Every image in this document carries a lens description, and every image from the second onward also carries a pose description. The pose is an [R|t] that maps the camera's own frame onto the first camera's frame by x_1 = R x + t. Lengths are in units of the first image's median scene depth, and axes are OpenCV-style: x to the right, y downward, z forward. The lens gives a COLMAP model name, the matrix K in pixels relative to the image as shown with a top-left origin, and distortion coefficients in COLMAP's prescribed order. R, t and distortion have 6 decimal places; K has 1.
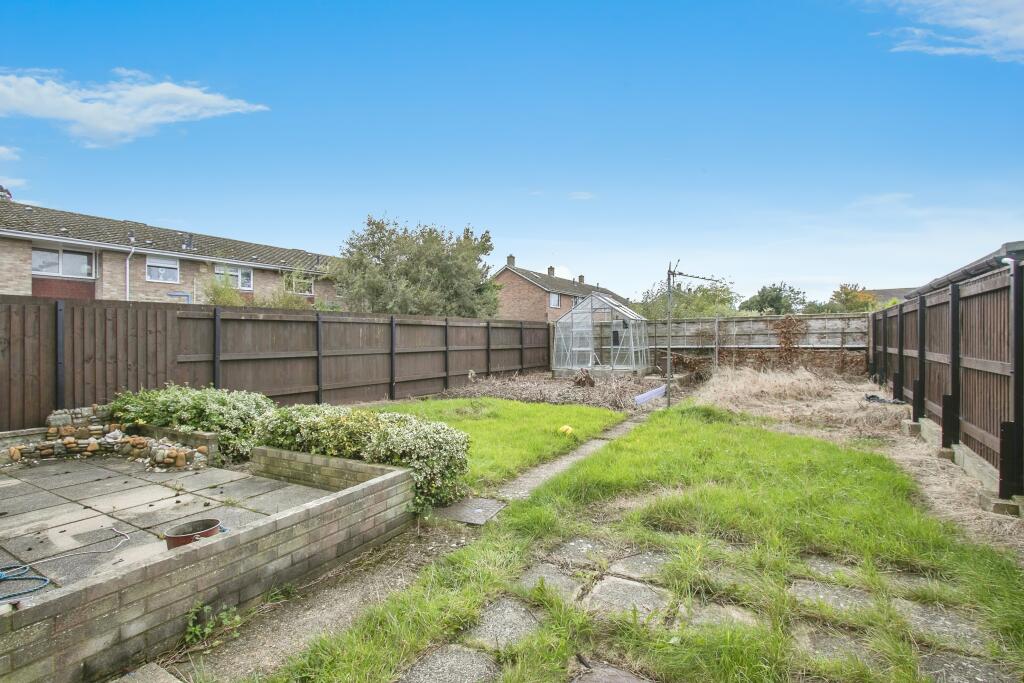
lens RADIAL K [[481.5, 0, 509.0], [0, 481.5, 343.4], [0, 0, 1]] dist [-0.002287, -0.000116]
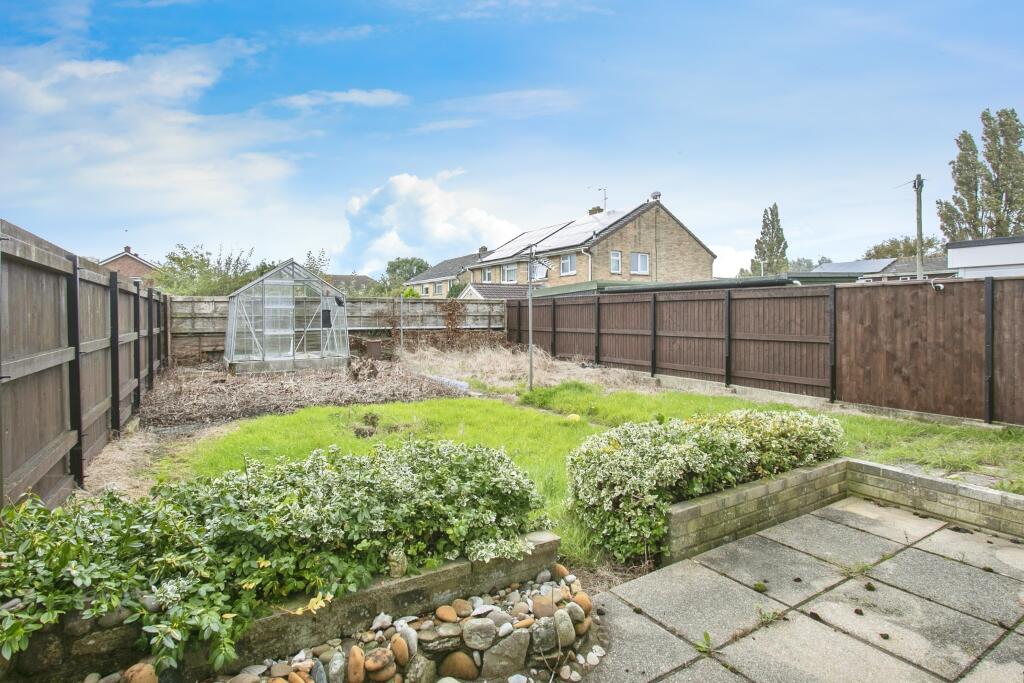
lens RADIAL K [[526.9, 0, 512.7], [0, 526.9, 332.2], [0, 0, 1]] dist [-0.002364, -0.000596]
pose [[0.461360, -0.014538, 0.887094, -0.938805], [0.001700, 0.999878, 0.015502, -0.002615], [-0.887211, -0.005643, 0.461329, 0.718441]]
